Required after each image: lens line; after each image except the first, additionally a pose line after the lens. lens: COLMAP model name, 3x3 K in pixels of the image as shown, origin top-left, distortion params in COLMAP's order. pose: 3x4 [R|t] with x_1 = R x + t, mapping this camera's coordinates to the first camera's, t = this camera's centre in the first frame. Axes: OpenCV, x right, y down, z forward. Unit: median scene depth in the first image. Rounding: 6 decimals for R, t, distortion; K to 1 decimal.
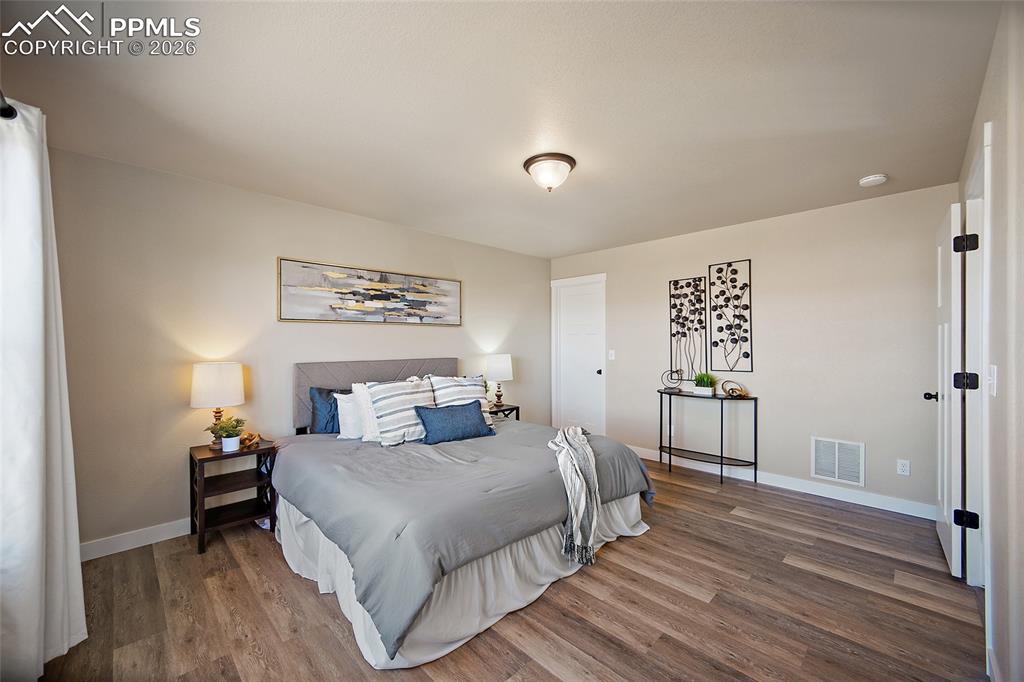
lens RADIAL K [[402.2, 0, 505.3], [0, 402.2, 345.1], [0, 0, 1]] dist [-0.001851, -0.000251]
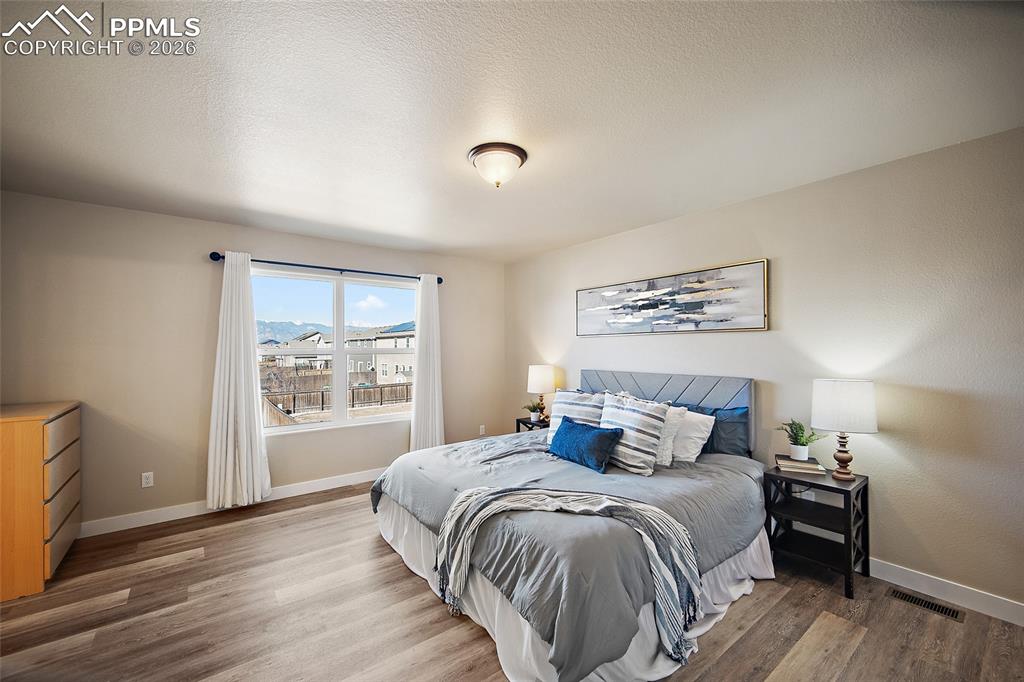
lens RADIAL K [[410.1, 0, 503.1], [0, 410.1, 354.0], [0, 0, 1]] dist [0.000426, 0.000118]
pose [[-0.121916, 0.014171, -0.992439, 0.651739], [-0.001533, 0.999894, 0.014466, -0.019394], [0.992539, 0.003285, -0.121882, 0.735541]]
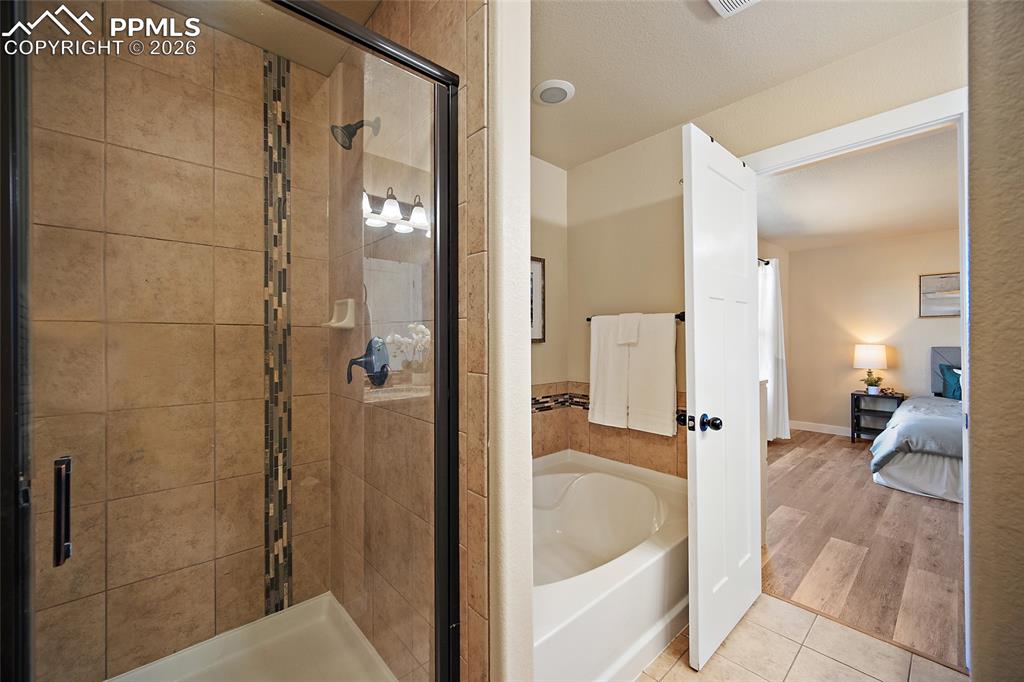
lens RADIAL K [[402.2, 0, 505.3], [0, 402.2, 345.1], [0, 0, 1]] dist [-0.001851, -0.000251]
pose [[-0.046457, 0.015437, -0.998801, 0.788942], [0.000135, 0.999881, 0.015448, 0.014341], [0.998920, 0.000583, -0.046453, -0.363122]]
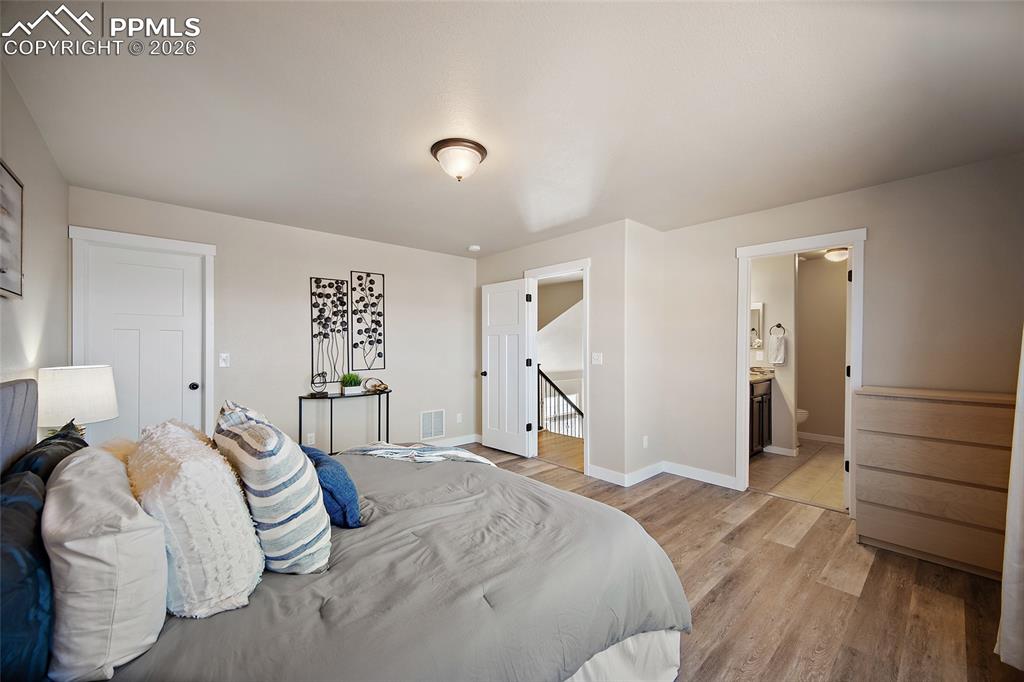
lens RADIAL K [[402.2, 0, 505.3], [0, 402.2, 345.1], [0, 0, 1]] dist [-0.001851, -0.000251]
pose [[0.044161, 0.003876, 0.999017, -0.537659], [0.005914, 0.999974, -0.004141, 0.003024], [-0.999007, 0.006091, 0.044137, 0.560772]]
